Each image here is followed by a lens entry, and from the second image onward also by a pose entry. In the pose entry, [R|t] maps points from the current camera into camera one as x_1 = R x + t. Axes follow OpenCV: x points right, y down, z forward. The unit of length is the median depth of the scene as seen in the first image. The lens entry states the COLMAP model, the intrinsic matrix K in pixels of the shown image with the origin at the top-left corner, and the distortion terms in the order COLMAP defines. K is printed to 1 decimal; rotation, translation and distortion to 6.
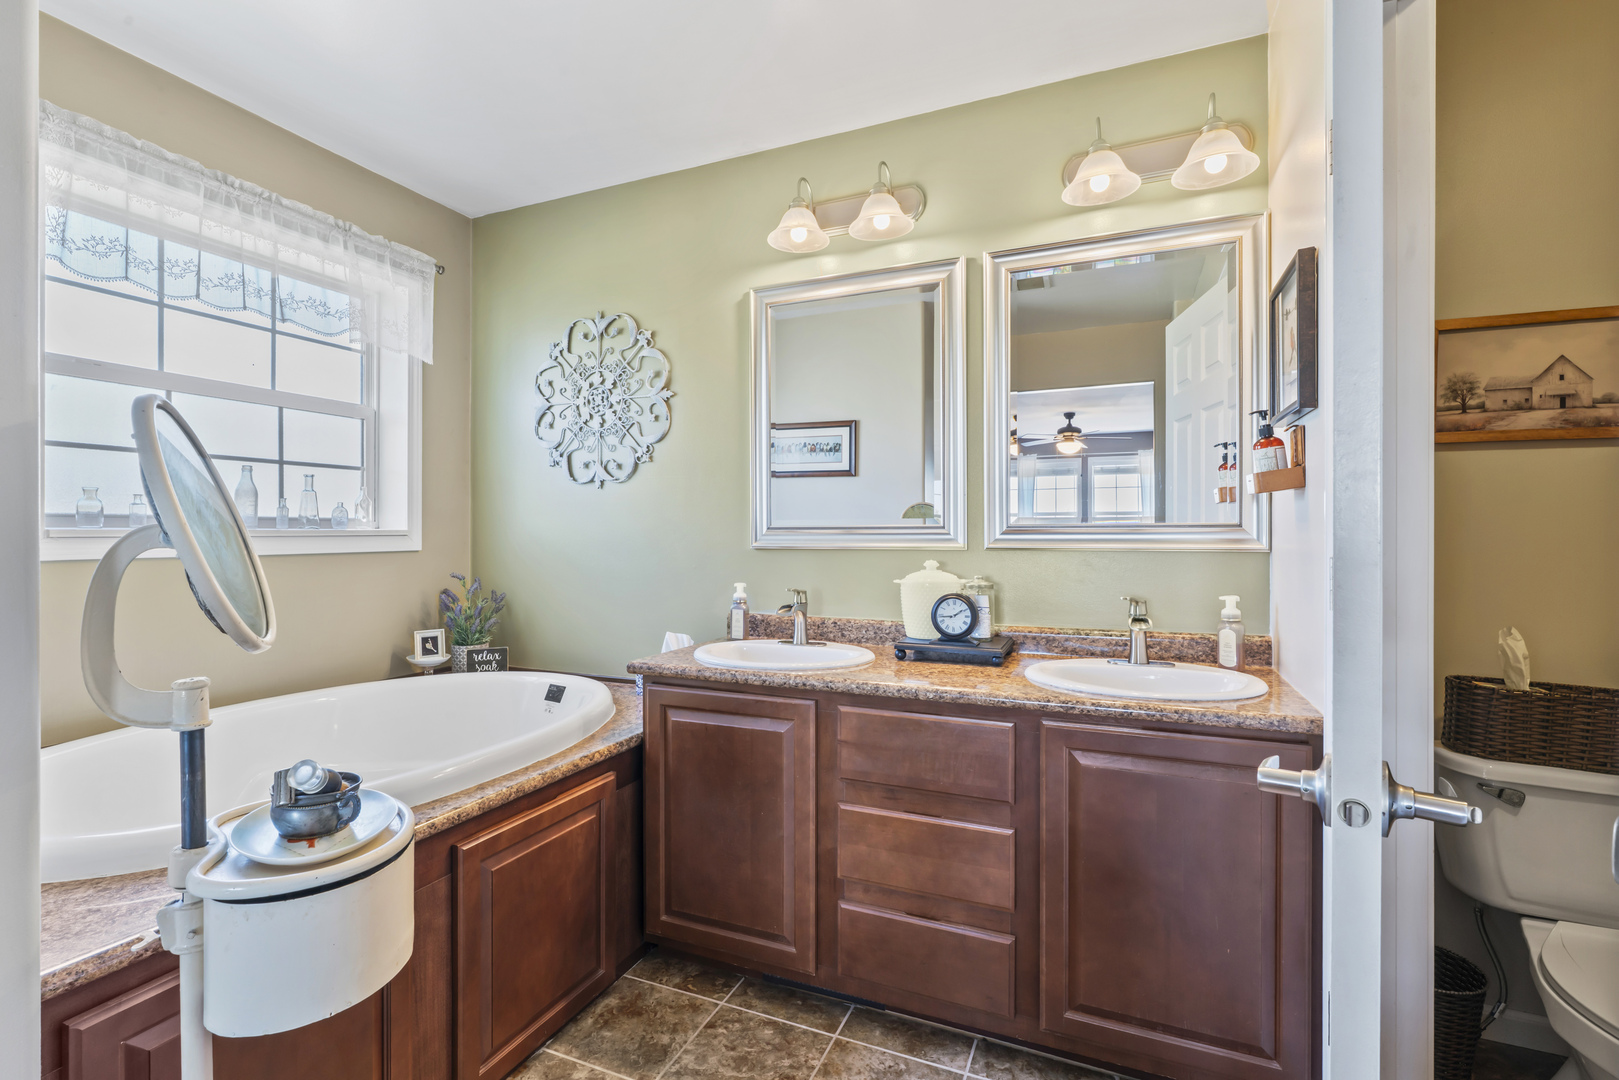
lens RADIAL K [[744.9, 0, 806.4], [0, 744.9, 535.0], [0, 0, 1]] dist [0.001390, -0.000285]
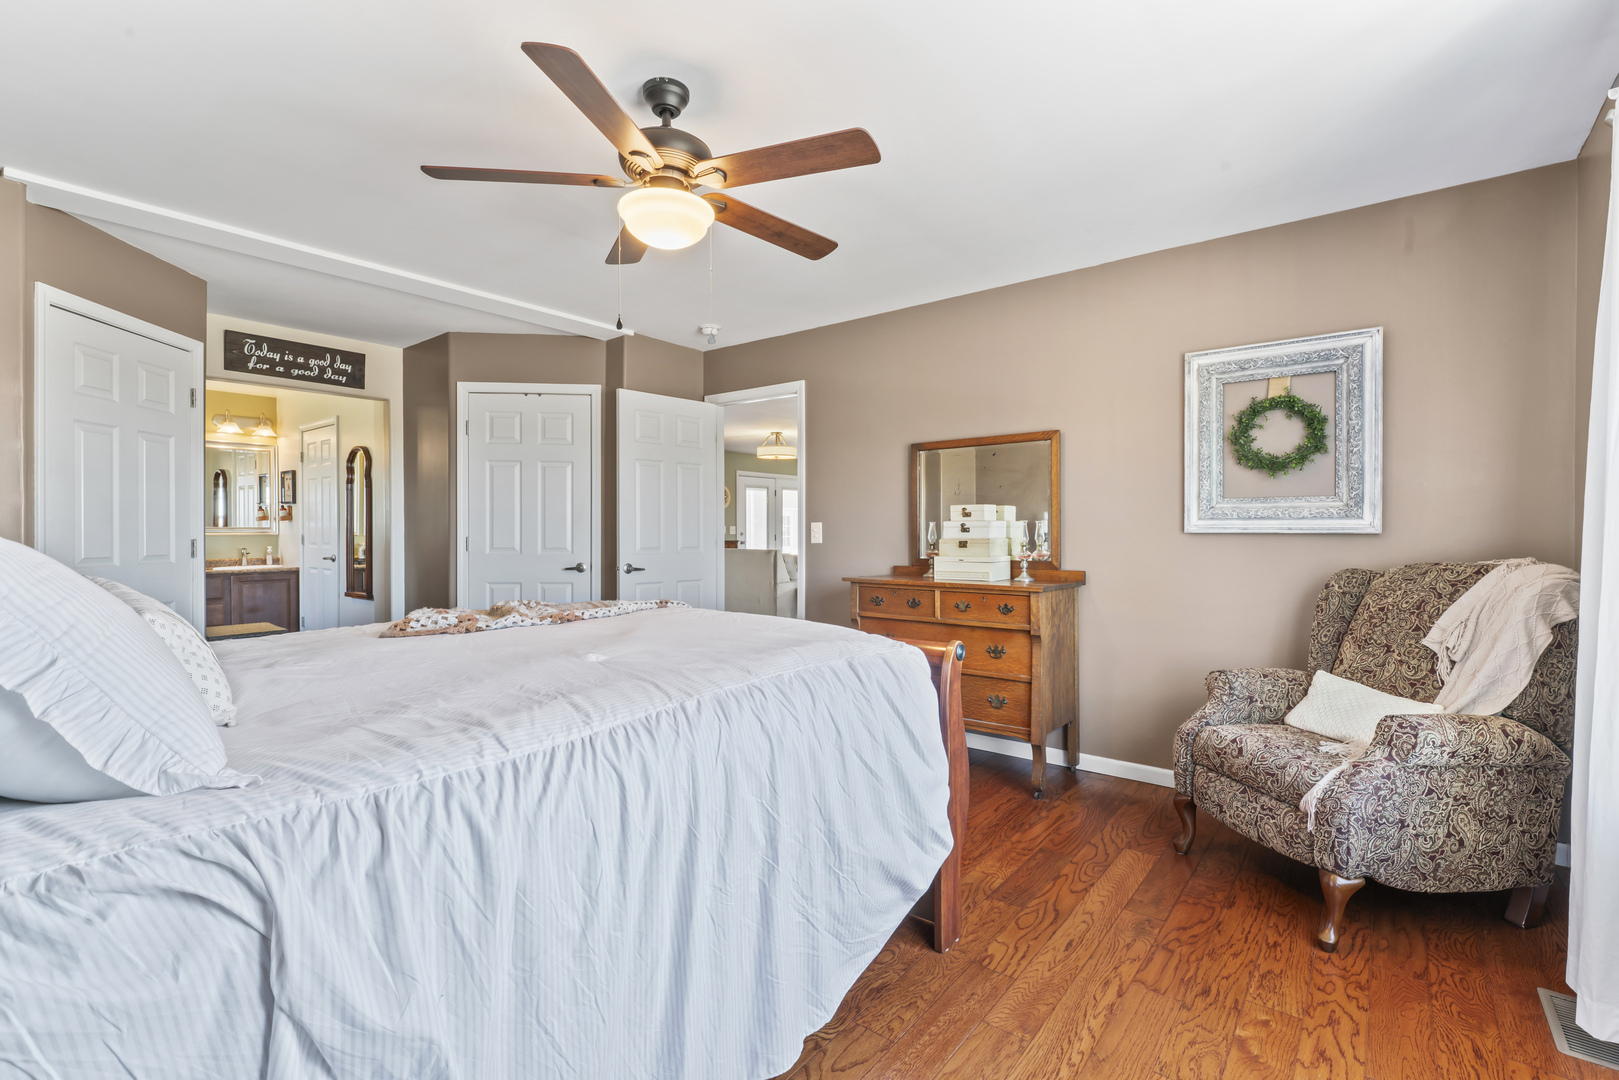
lens RADIAL K [[744.9, 0, 807.1], [0, 744.9, 530.2], [0, 0, 1]] dist [0.001390, -0.000285]
pose [[0.258437, -0.007229, 0.966001, -1.988399], [0.001985, 0.999974, 0.006953, -0.019247], [-0.966026, 0.000120, 0.258444, -2.188256]]
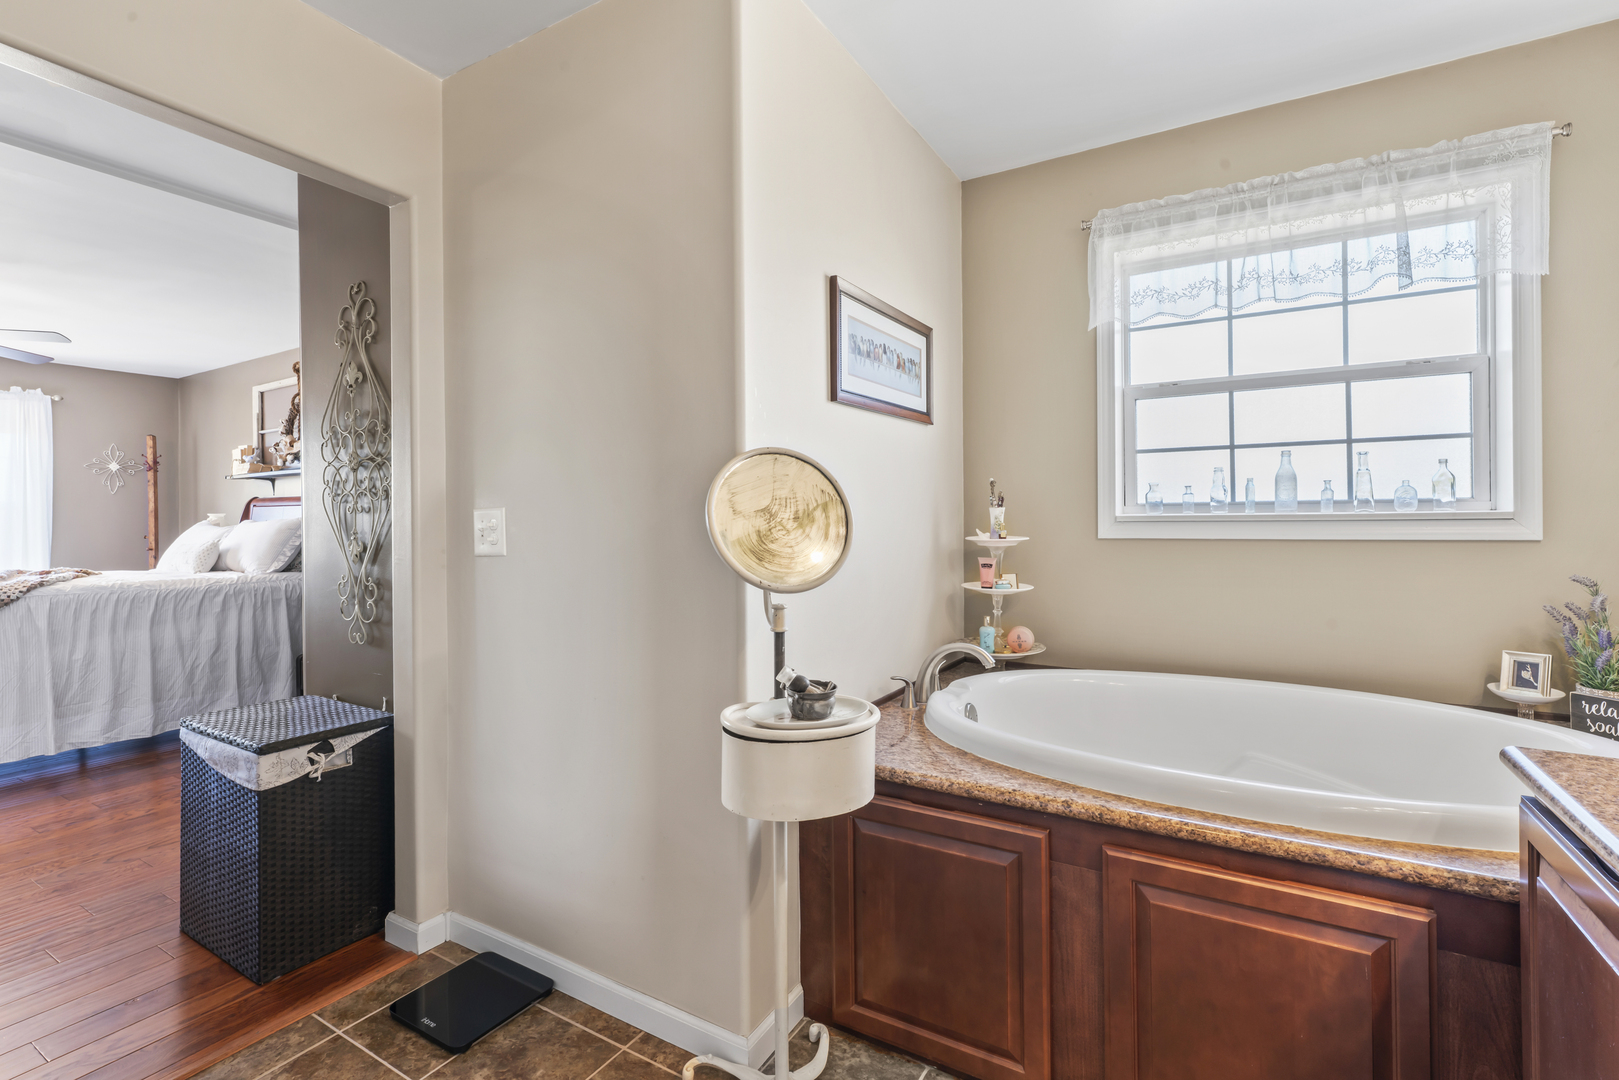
lens RADIAL K [[744.9, 0, 810.0], [0, 744.9, 517.9], [0, 0, 1]] dist [0.001390, -0.000285]
pose [[-0.135415, -0.005348, -0.990775, 0.363942], [0.001418, 0.999983, -0.005591, 0.003286], [0.990788, -0.002162, -0.135405, 0.530910]]
